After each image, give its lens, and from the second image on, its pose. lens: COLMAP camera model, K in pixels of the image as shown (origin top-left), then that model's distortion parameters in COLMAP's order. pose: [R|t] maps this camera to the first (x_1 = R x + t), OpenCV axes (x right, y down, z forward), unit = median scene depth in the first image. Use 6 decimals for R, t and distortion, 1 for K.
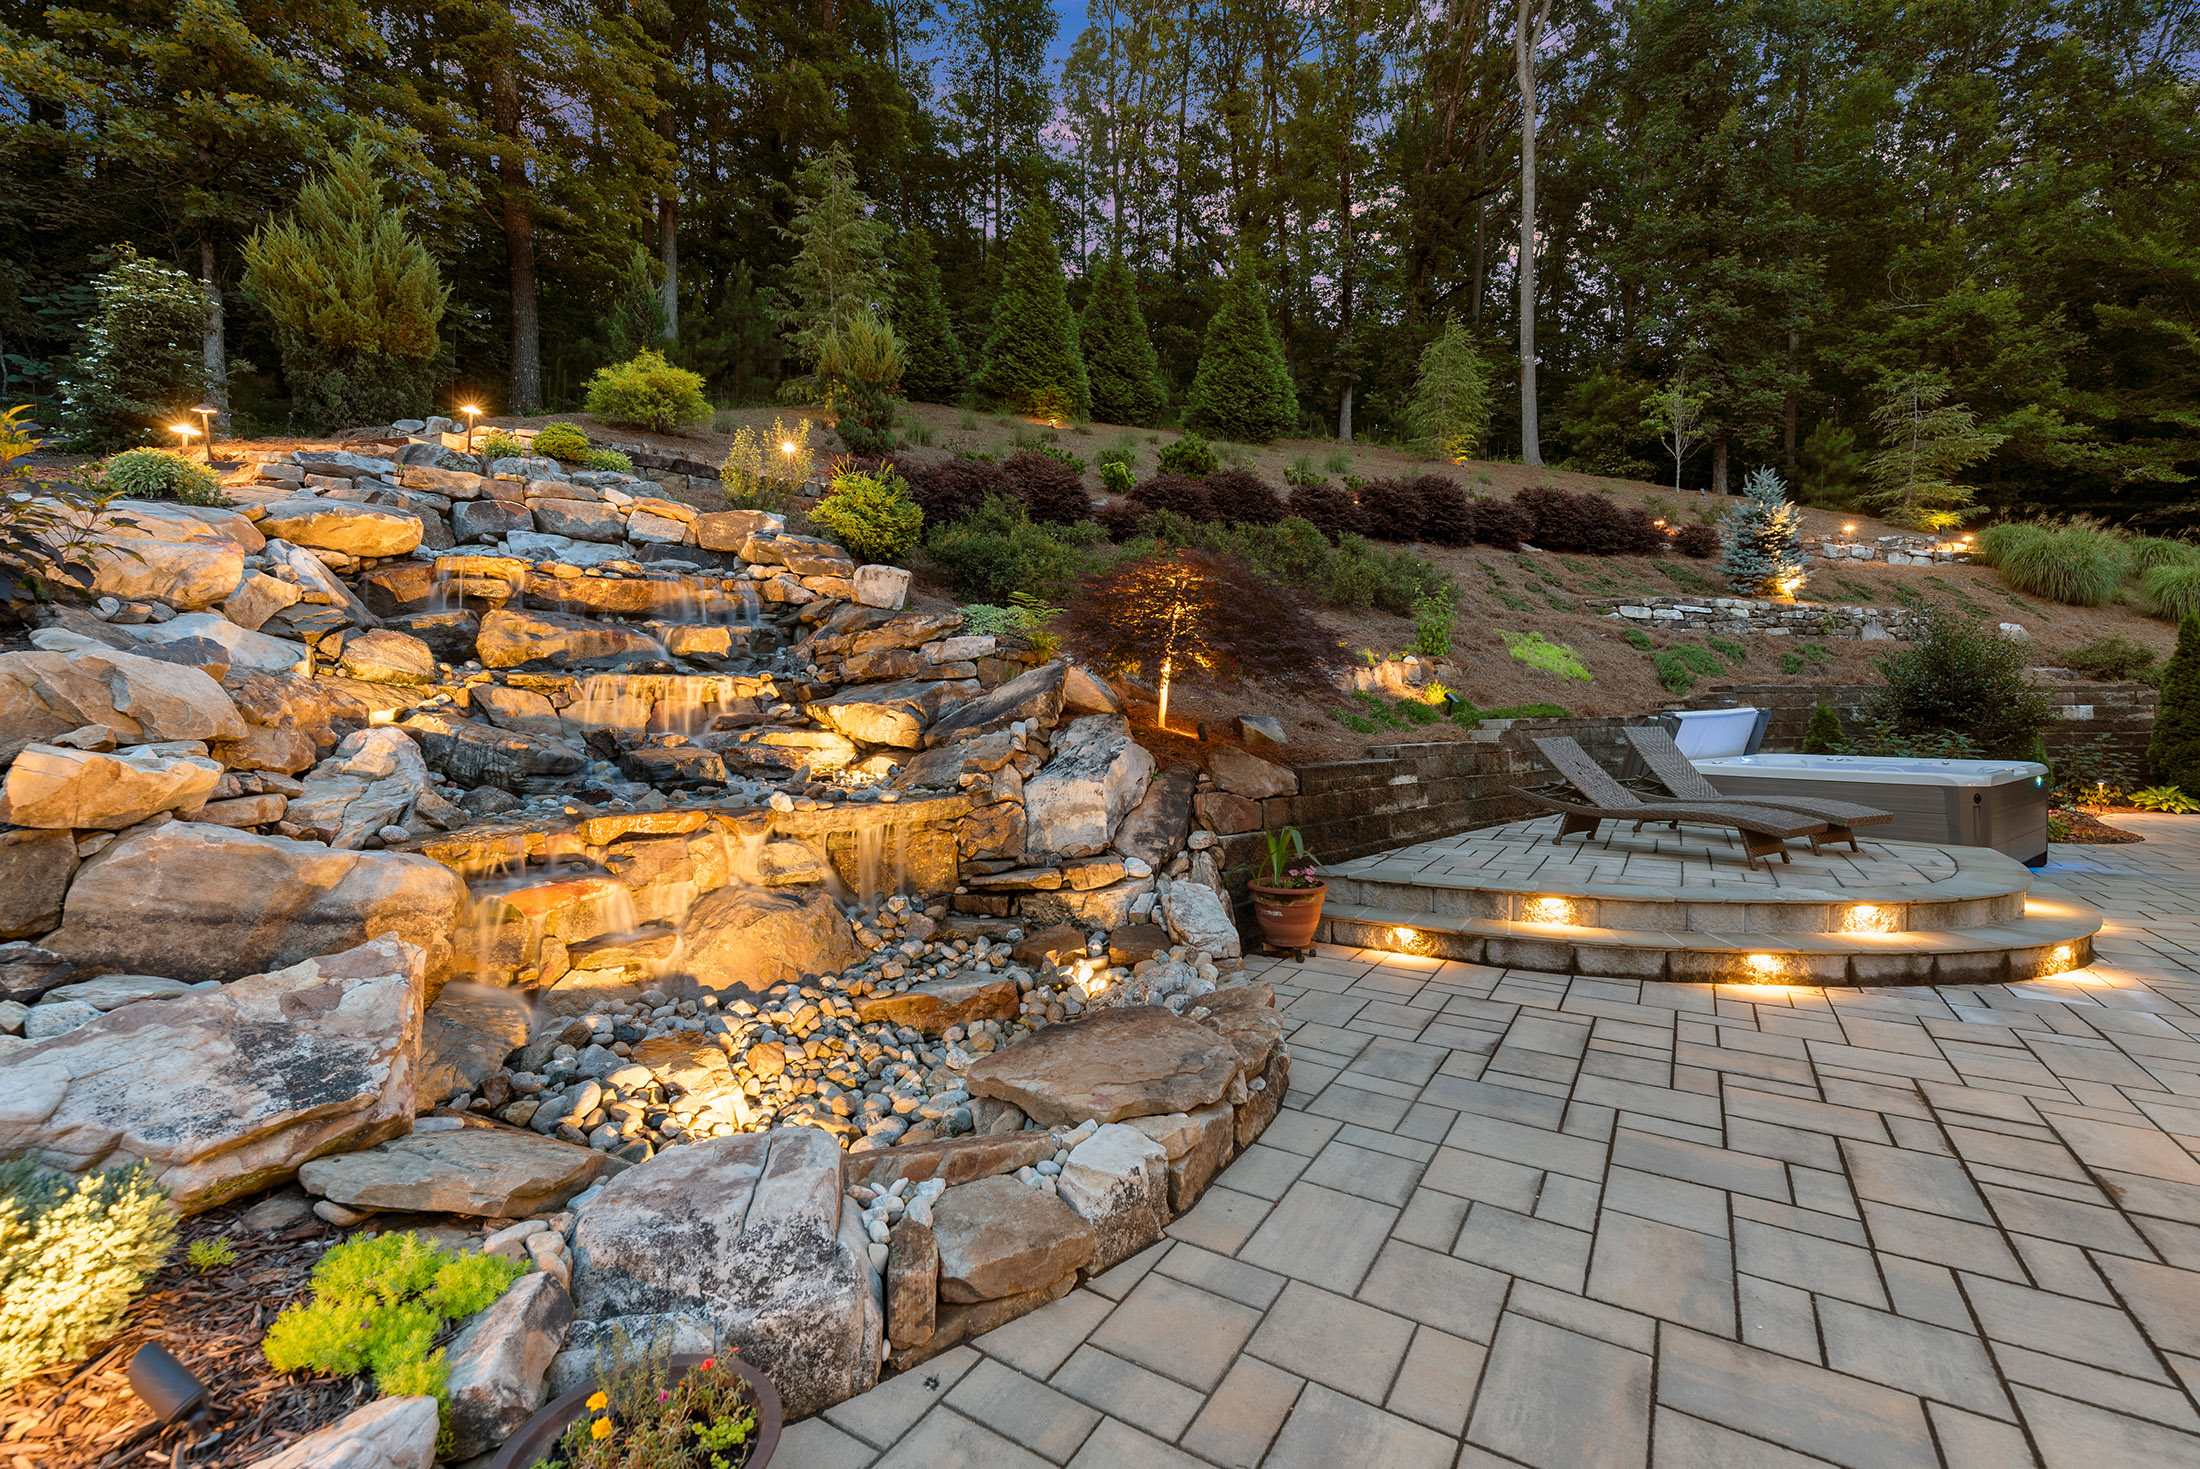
lens RADIAL K [[943.4, 0, 1093.7], [0, 943.4, 725.6], [0, 0, 1]] dist [0.002800, -0.000511]
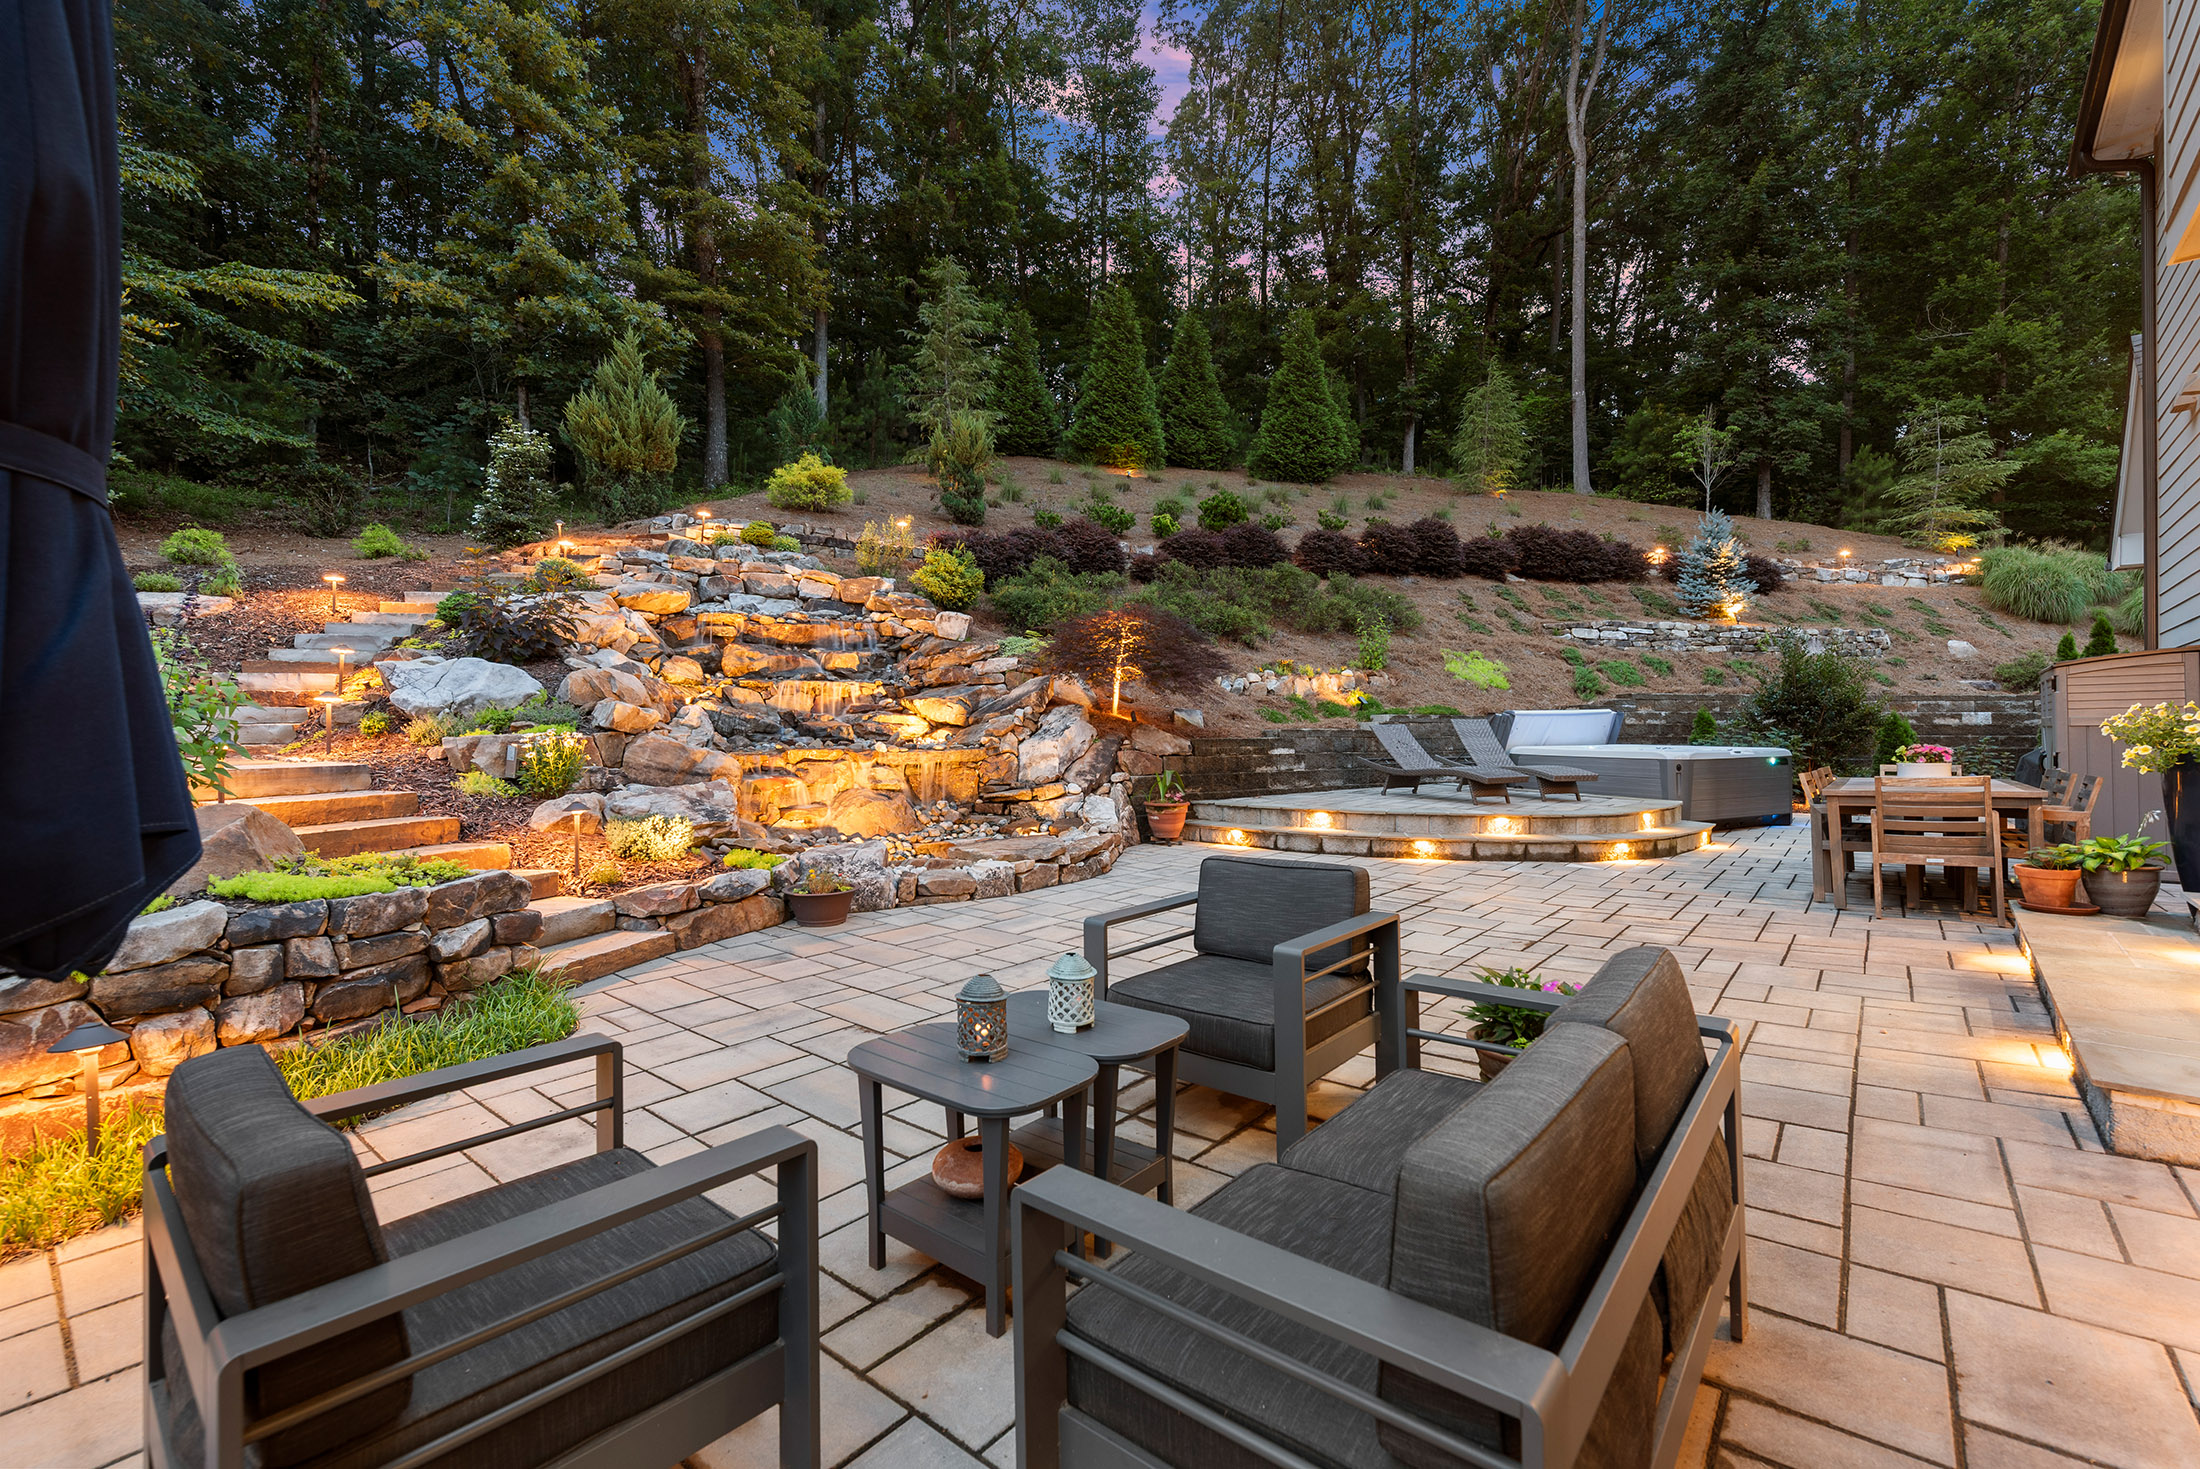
lens RADIAL K [[943.4, 0, 1093.7], [0, 943.4, 725.6], [0, 0, 1]] dist [0.002800, -0.000511]
pose [[0.991159, 0.007402, -0.132474, 0.243020], [-0.009363, 0.999856, -0.014182, 0.043155], [0.132350, 0.015296, 0.991085, -0.582006]]
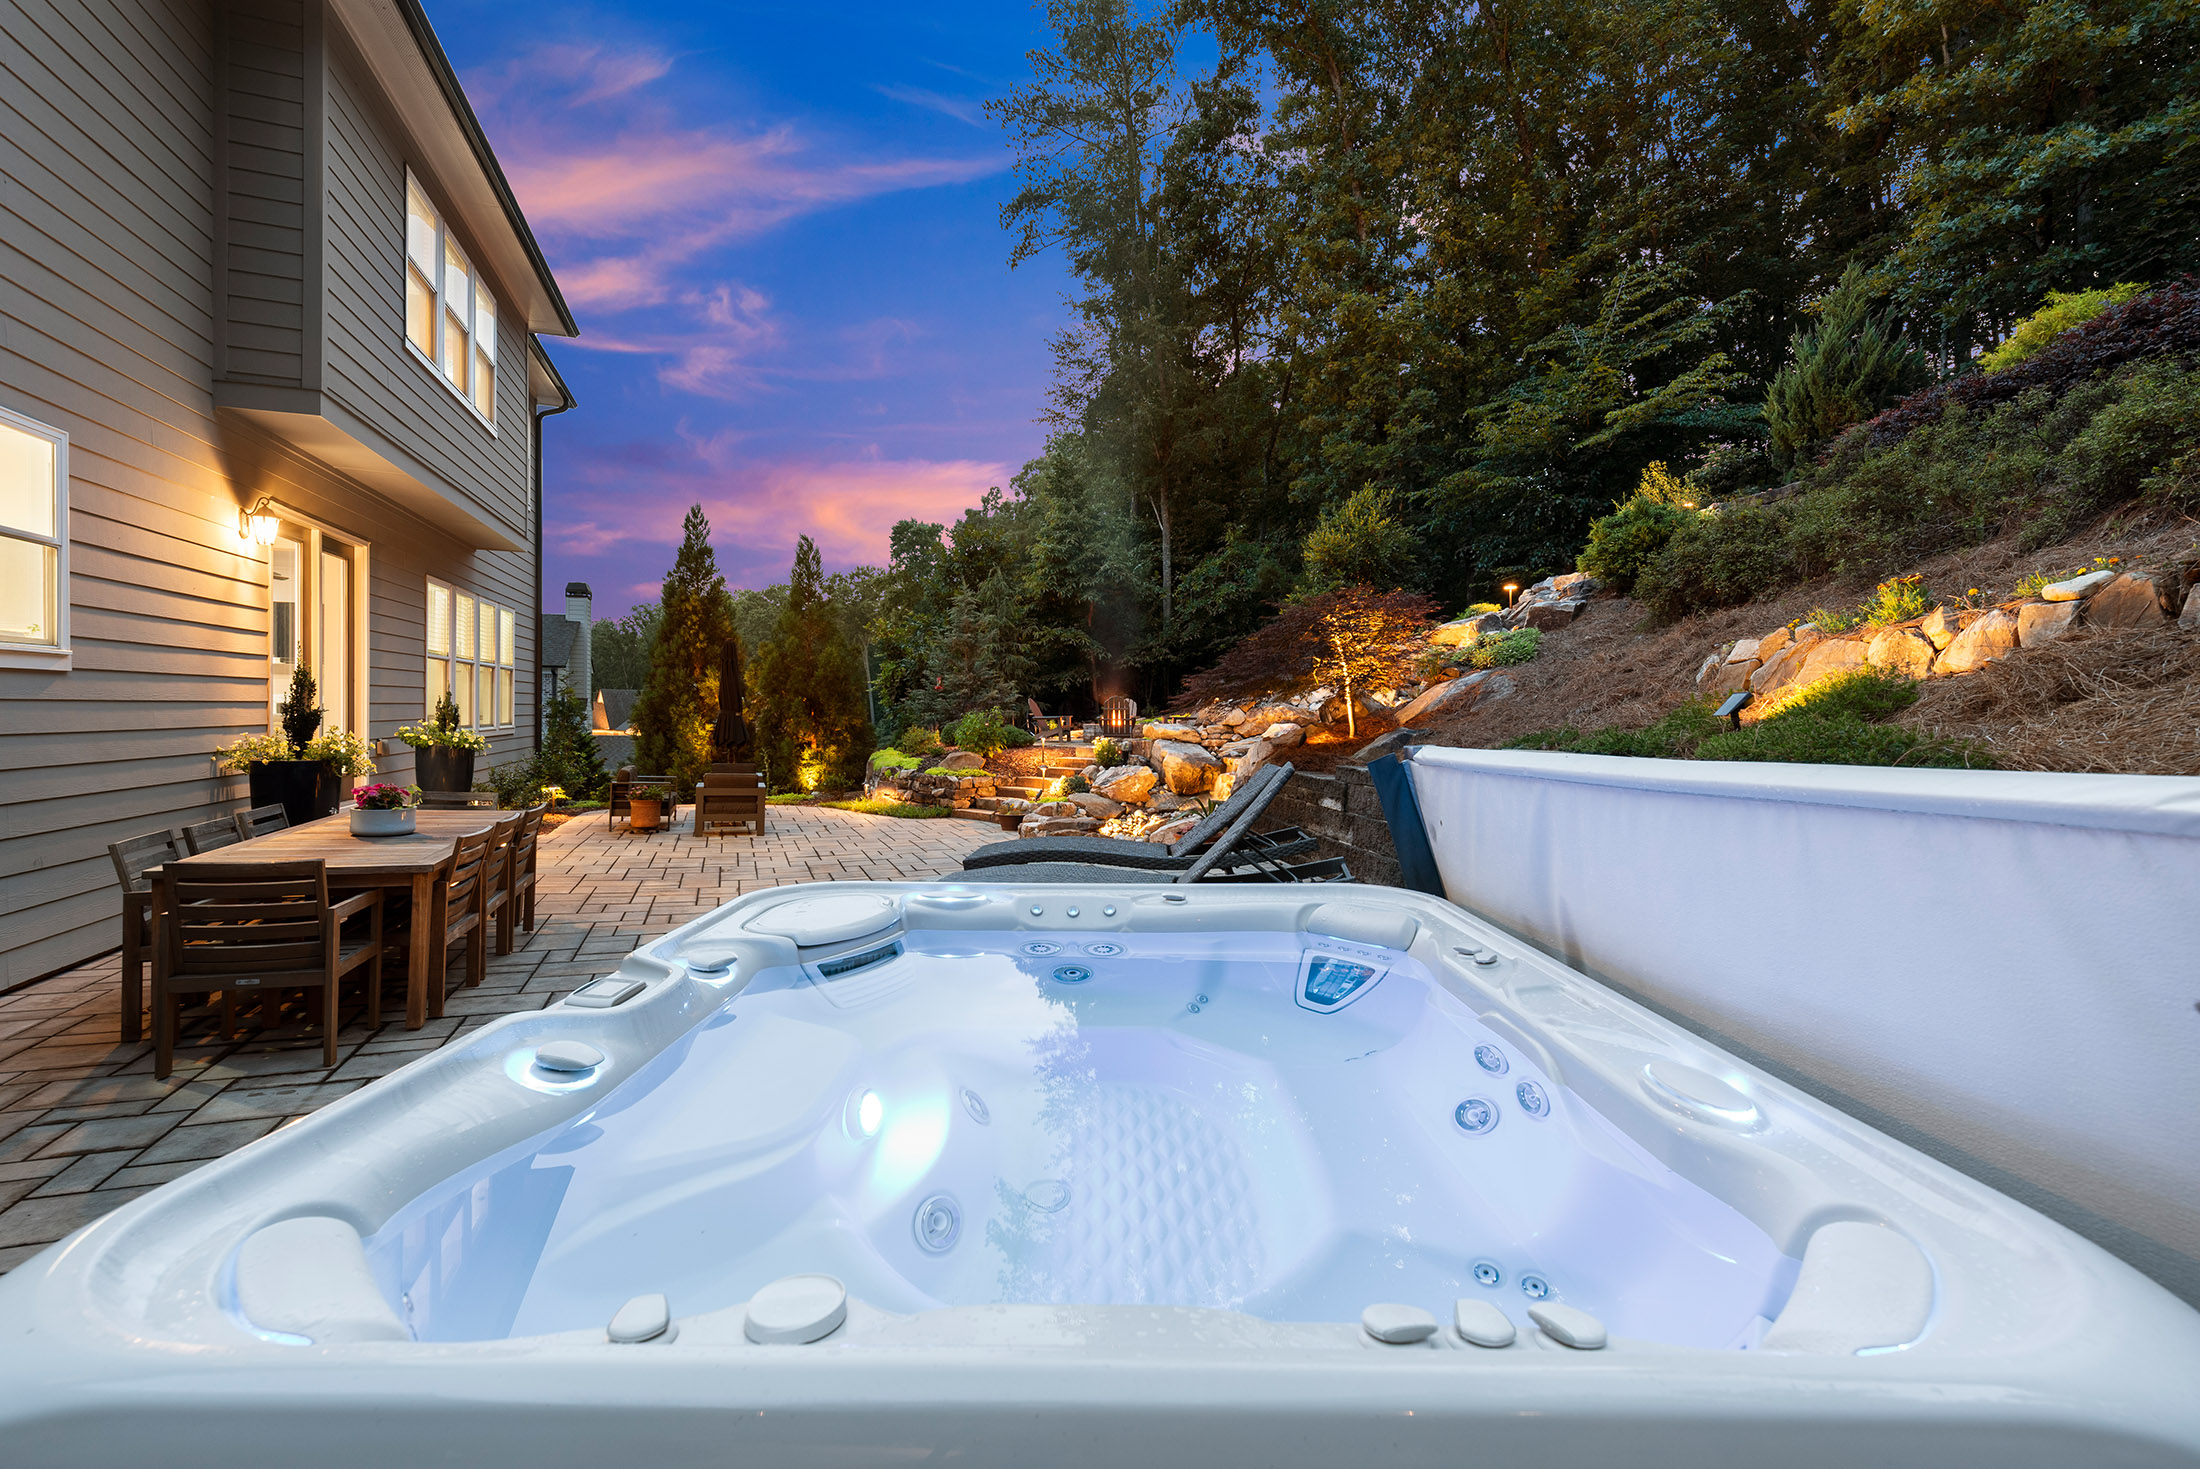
lens RADIAL K [[950.6, 0, 1090.0], [0, 950.6, 725.8], [0, 0, 1]] dist [0.001087, -0.000205]
pose [[-0.598920, 0.011015, -0.800733, 1.245906], [-0.016927, 0.999508, 0.026409, -0.036354], [0.800630, 0.029371, -0.598439, 1.431296]]
